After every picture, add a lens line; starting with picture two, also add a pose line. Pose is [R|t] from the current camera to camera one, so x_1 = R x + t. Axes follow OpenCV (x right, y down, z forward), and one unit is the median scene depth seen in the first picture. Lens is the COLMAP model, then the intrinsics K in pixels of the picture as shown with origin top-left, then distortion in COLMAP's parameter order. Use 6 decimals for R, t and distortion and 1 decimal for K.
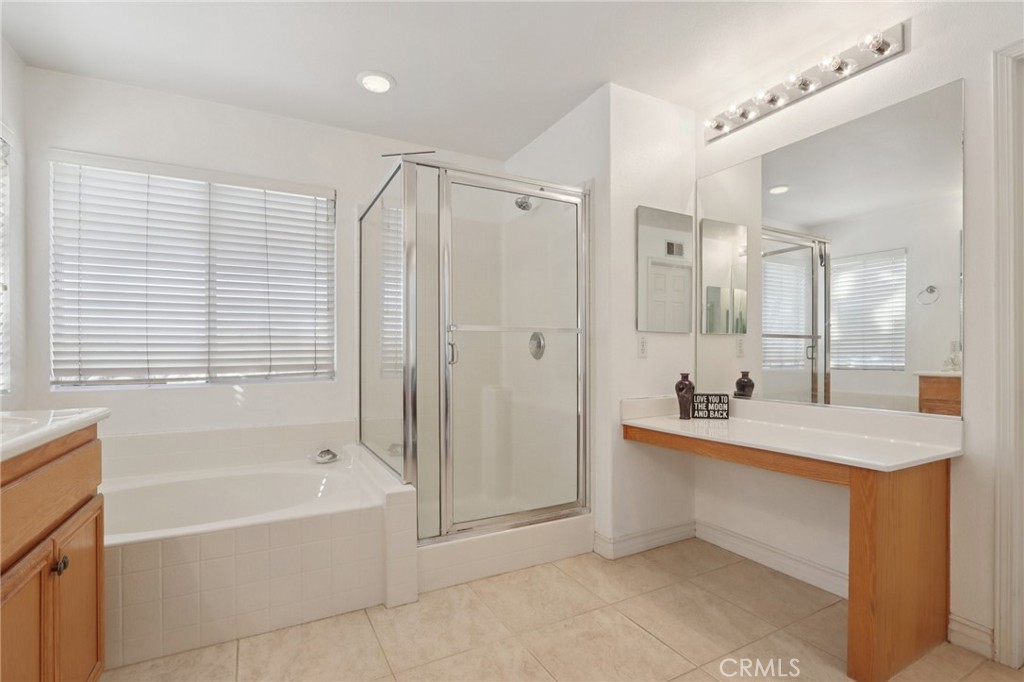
lens RADIAL K [[481.8, 0, 510.0], [0, 481.8, 355.8], [0, 0, 1]] dist [-0.001539, -0.000365]
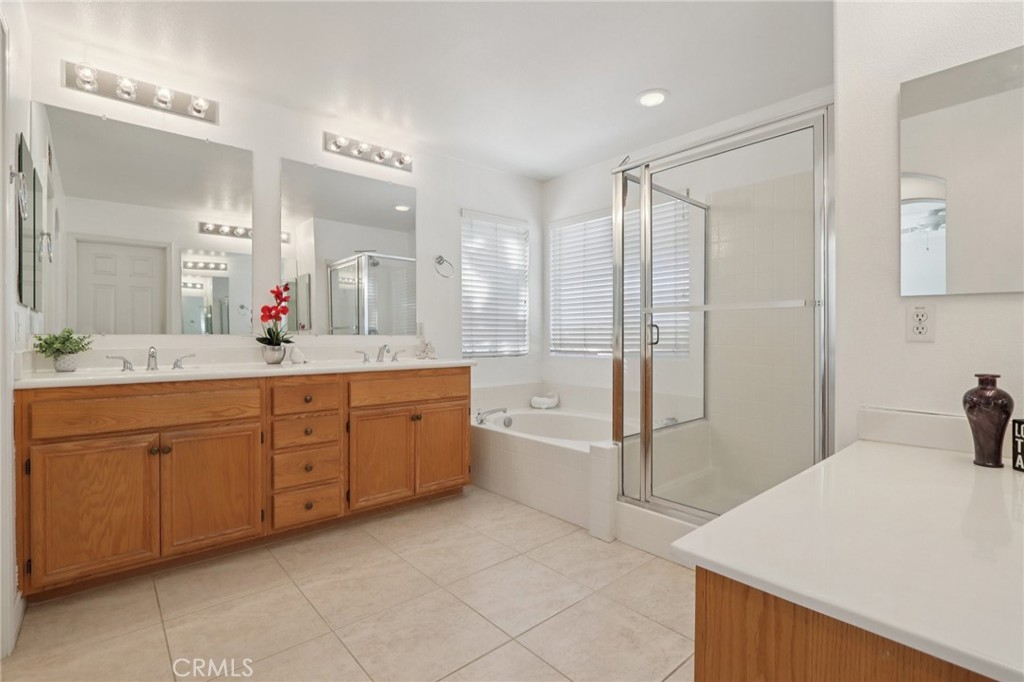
lens RADIAL K [[477.7, 0, 512.0], [0, 477.7, 341.0], [0, 0, 1]] dist [0.031668, -0.000155]
pose [[0.230225, 0.012906, -0.973052, 0.775663], [-0.002840, 0.999917, 0.012590, -0.004100], [0.973133, -0.000135, 0.230242, 0.420854]]
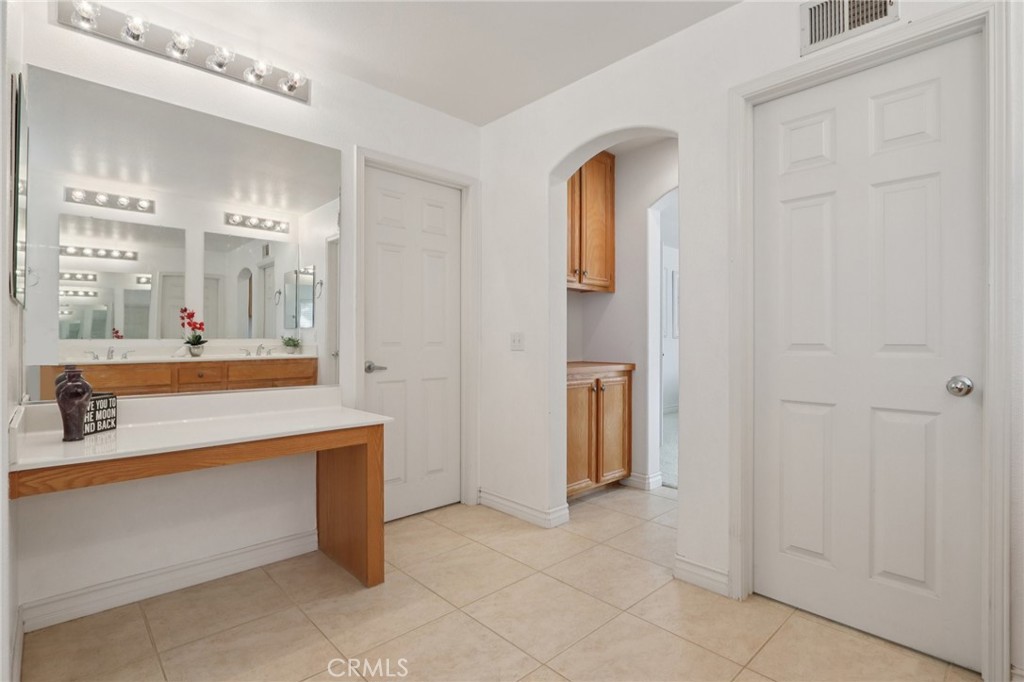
lens RADIAL K [[500.8, 0, 512.0], [0, 500.8, 341.0], [0, 0, 1]] dist [-0.001030, -0.000090]
pose [[-0.257548, 0.001993, 0.966264, -0.453489], [0.002761, 0.999995, -0.001326, 0.000282], [-0.966262, 0.002326, -0.257552, 0.624937]]
